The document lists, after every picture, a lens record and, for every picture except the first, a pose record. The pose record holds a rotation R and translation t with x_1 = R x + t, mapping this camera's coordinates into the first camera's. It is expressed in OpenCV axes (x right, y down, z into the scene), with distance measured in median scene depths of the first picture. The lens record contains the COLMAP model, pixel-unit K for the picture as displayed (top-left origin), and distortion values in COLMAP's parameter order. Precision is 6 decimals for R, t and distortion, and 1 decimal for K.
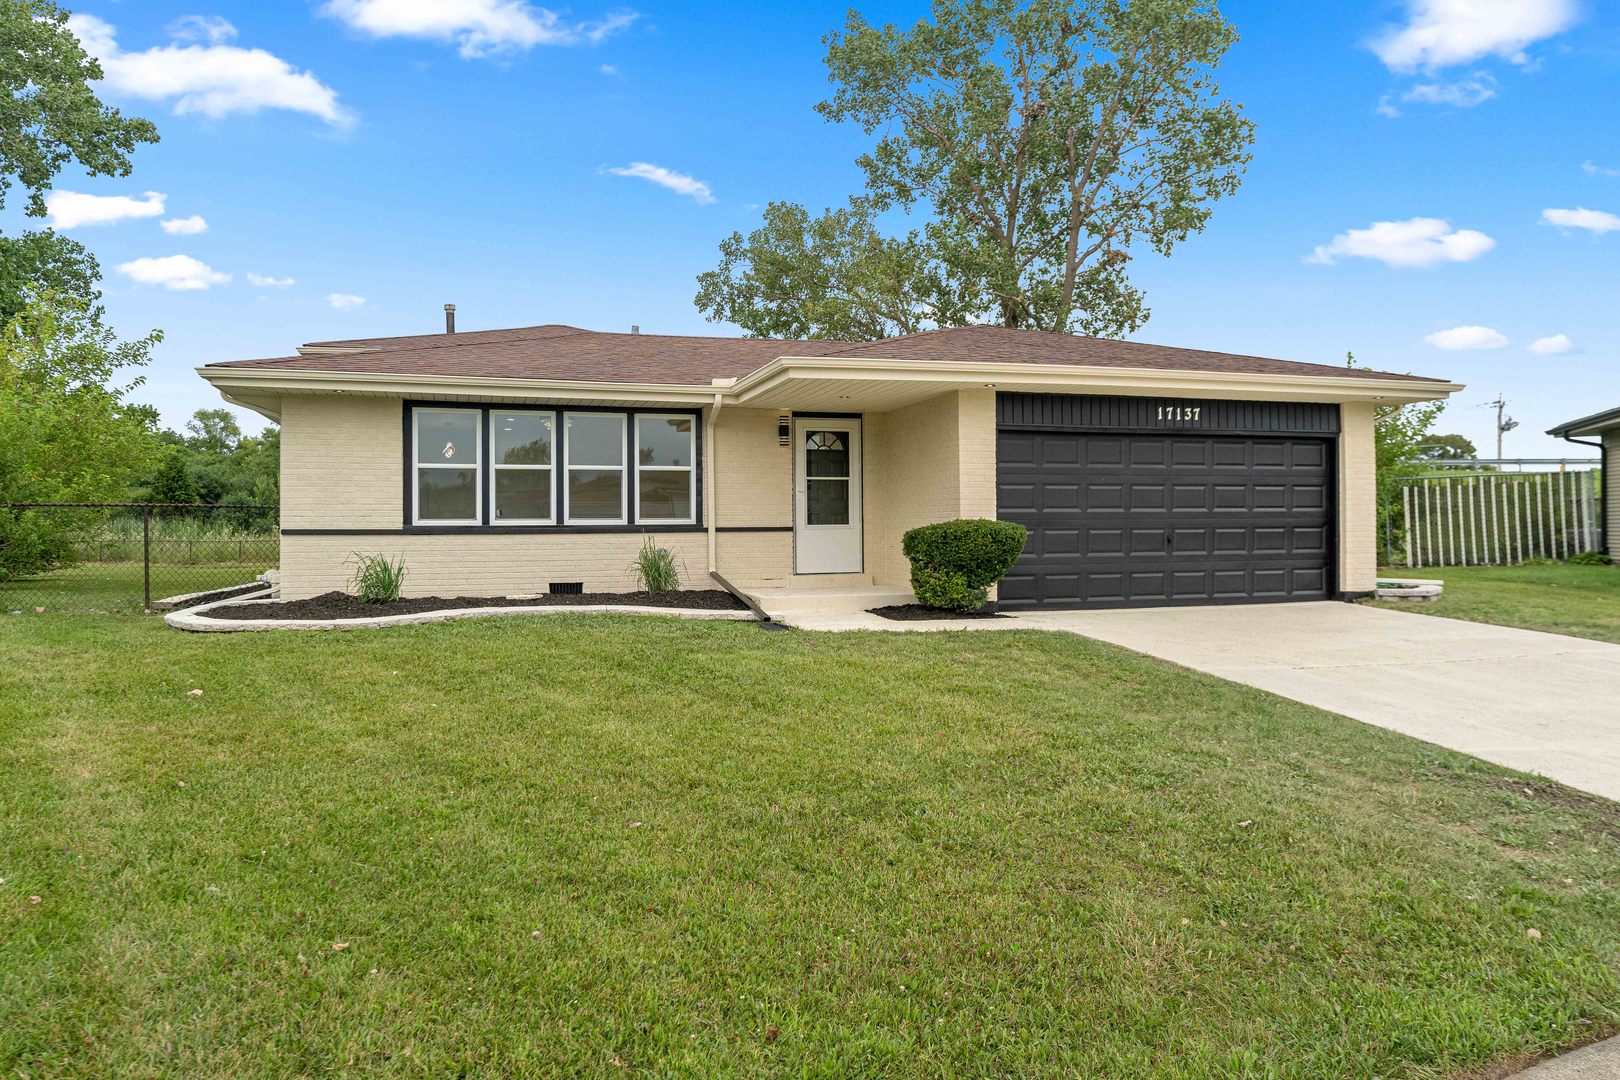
lens RADIAL K [[1080.5, 0, 802.7], [0, 1080.5, 524.3], [0, 0, 1]] dist [-0.001089, 0.004445]
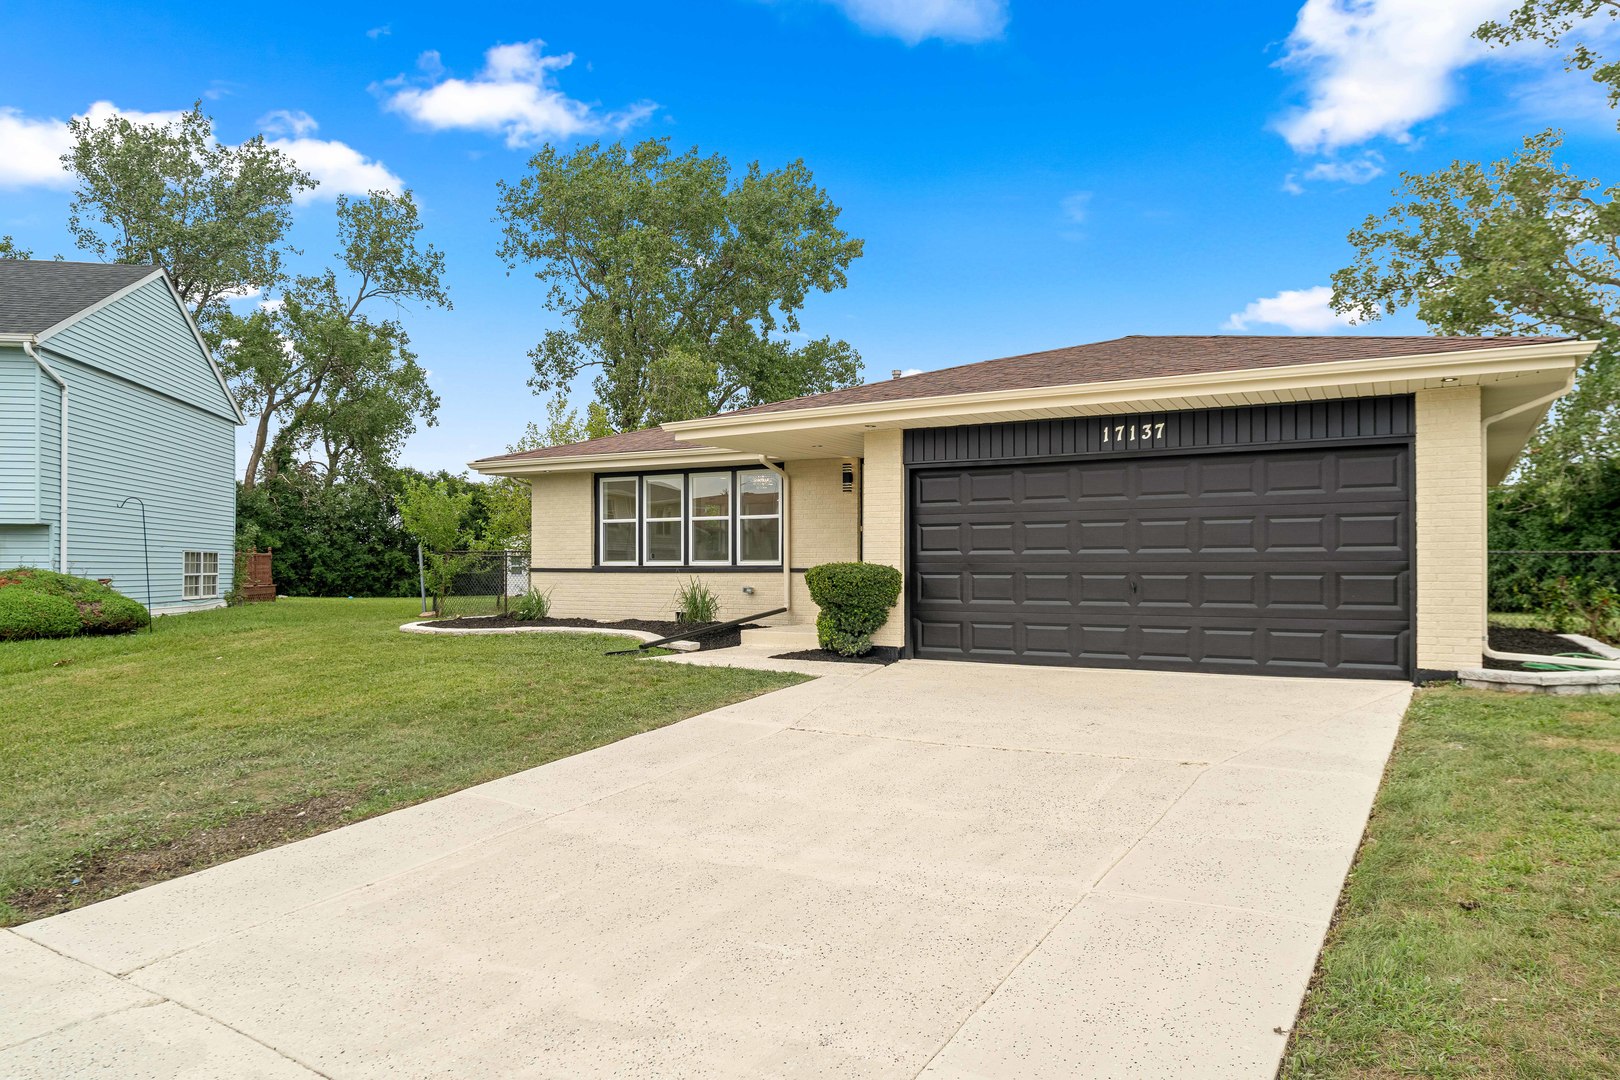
lens RADIAL K [[1089.4, 0, 775.2], [0, 1089.4, 576.6], [0, 0, 1]] dist [-0.004886, 0.000193]
pose [[0.657619, 0.012681, -0.753244, 0.796085], [-0.002241, 0.999887, 0.014877, -0.005836], [0.753347, -0.008095, 0.657573, 0.259901]]
